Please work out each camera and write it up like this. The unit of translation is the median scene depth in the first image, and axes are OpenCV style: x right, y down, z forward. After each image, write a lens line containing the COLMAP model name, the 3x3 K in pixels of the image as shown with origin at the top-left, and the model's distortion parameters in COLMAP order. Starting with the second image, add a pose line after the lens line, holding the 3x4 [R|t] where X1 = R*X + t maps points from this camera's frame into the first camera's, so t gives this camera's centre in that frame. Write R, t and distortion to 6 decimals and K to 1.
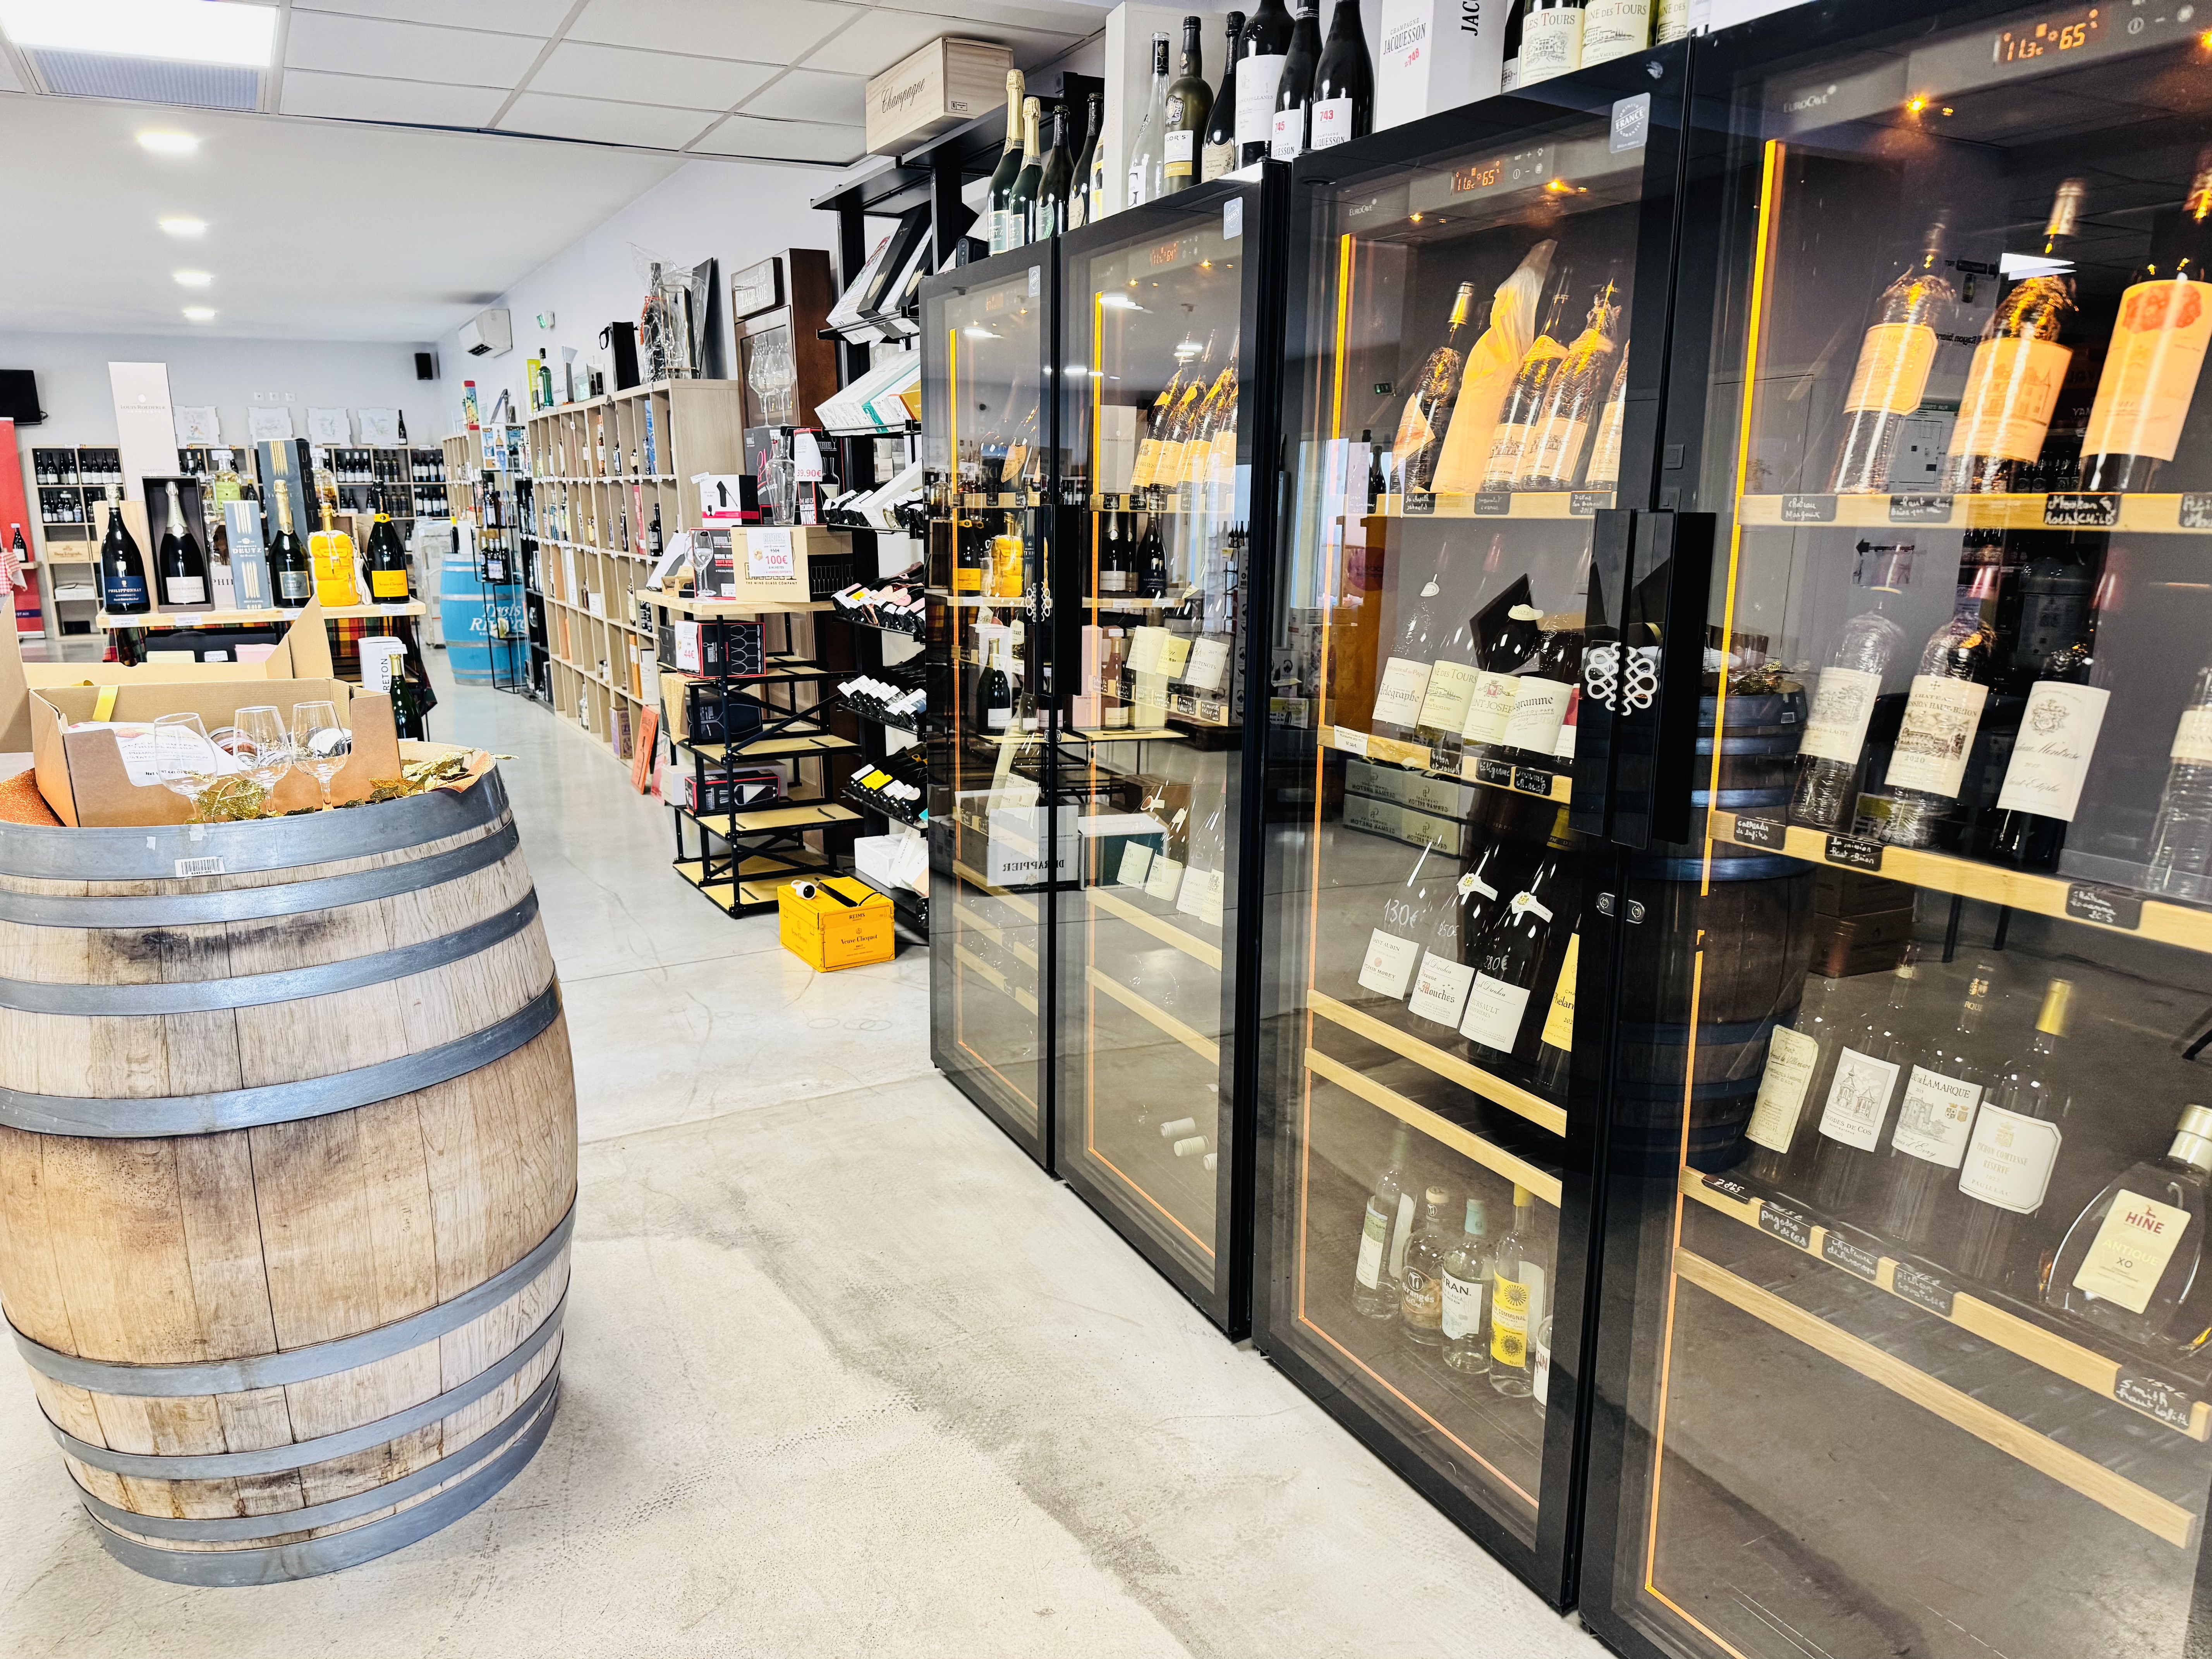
lens RADIAL K [[1552.3, 0, 1106.0], [0, 1552.3, 829.5], [0, 0, 1]] dist [-0.007176, -0.004580]
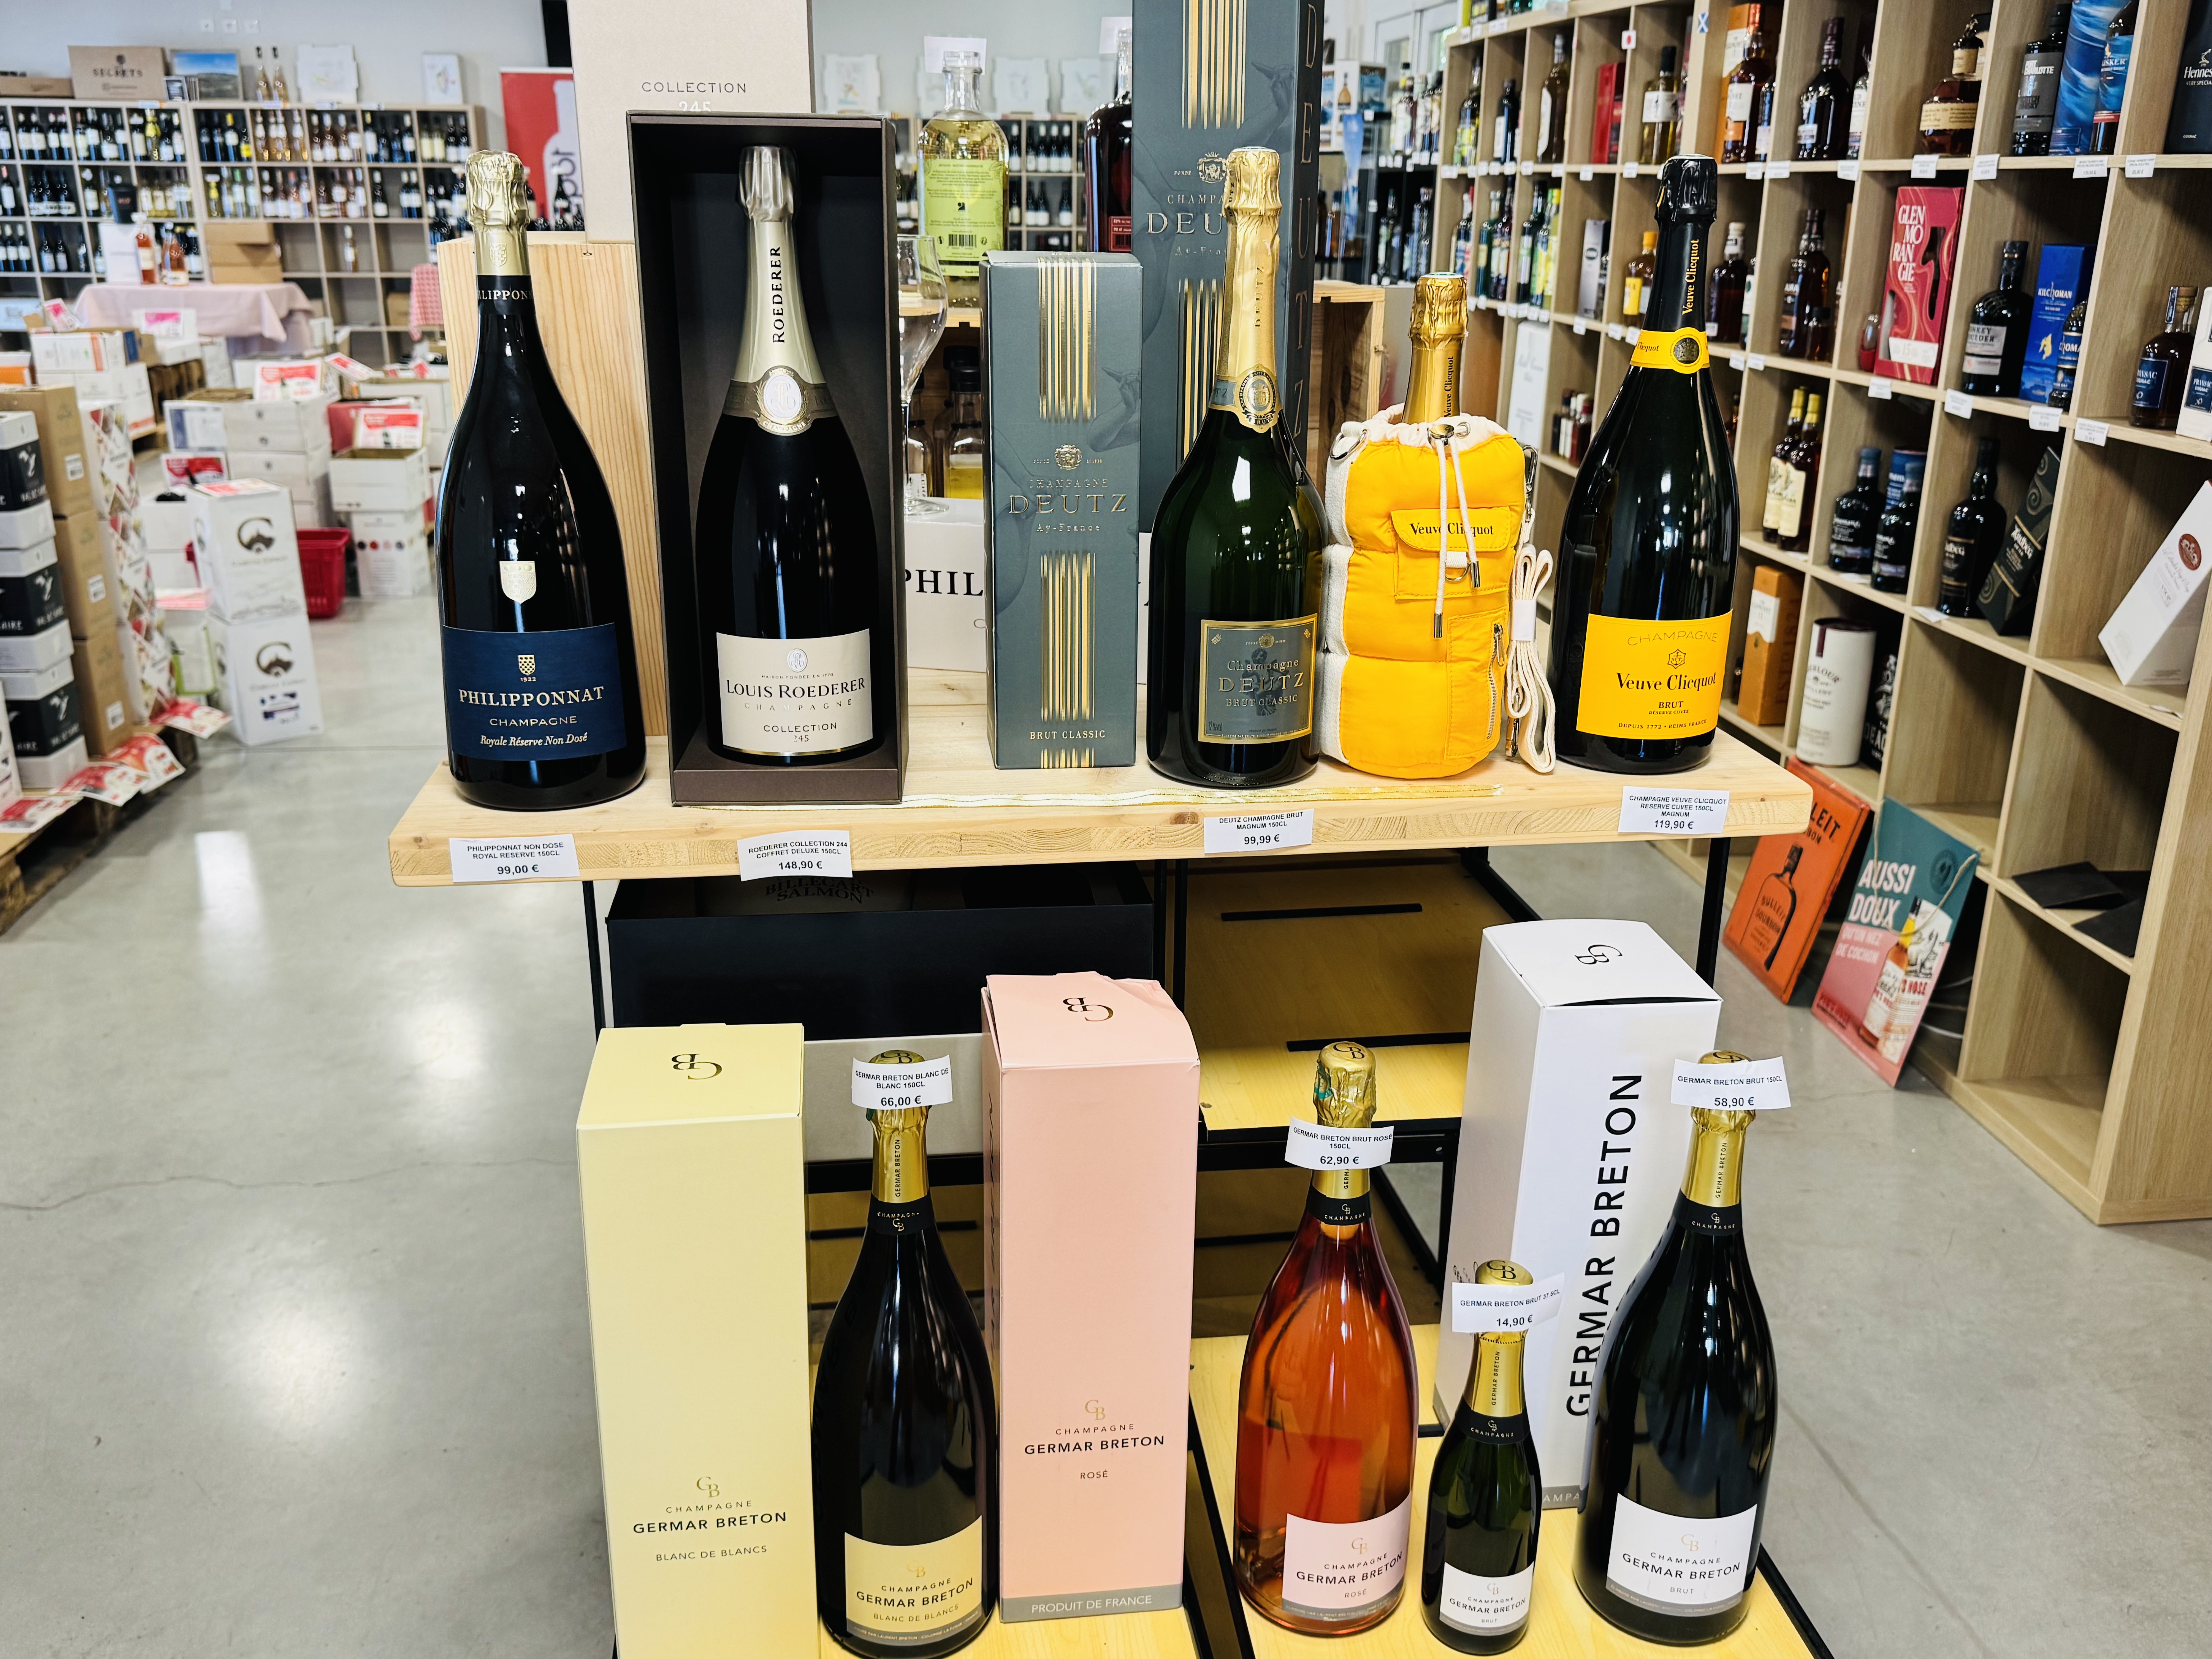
lens RADIAL K [[1943.5, 0, 1106.0], [0, 1943.5, 829.5], [0, 0, 1]] dist [0.111221, 0.000886]
pose [[0.922803, 0.135102, -0.360808, -0.454965], [-0.099076, 0.988221, 0.116635, -0.169800], [0.372315, -0.071884, 0.925318, 0.765046]]
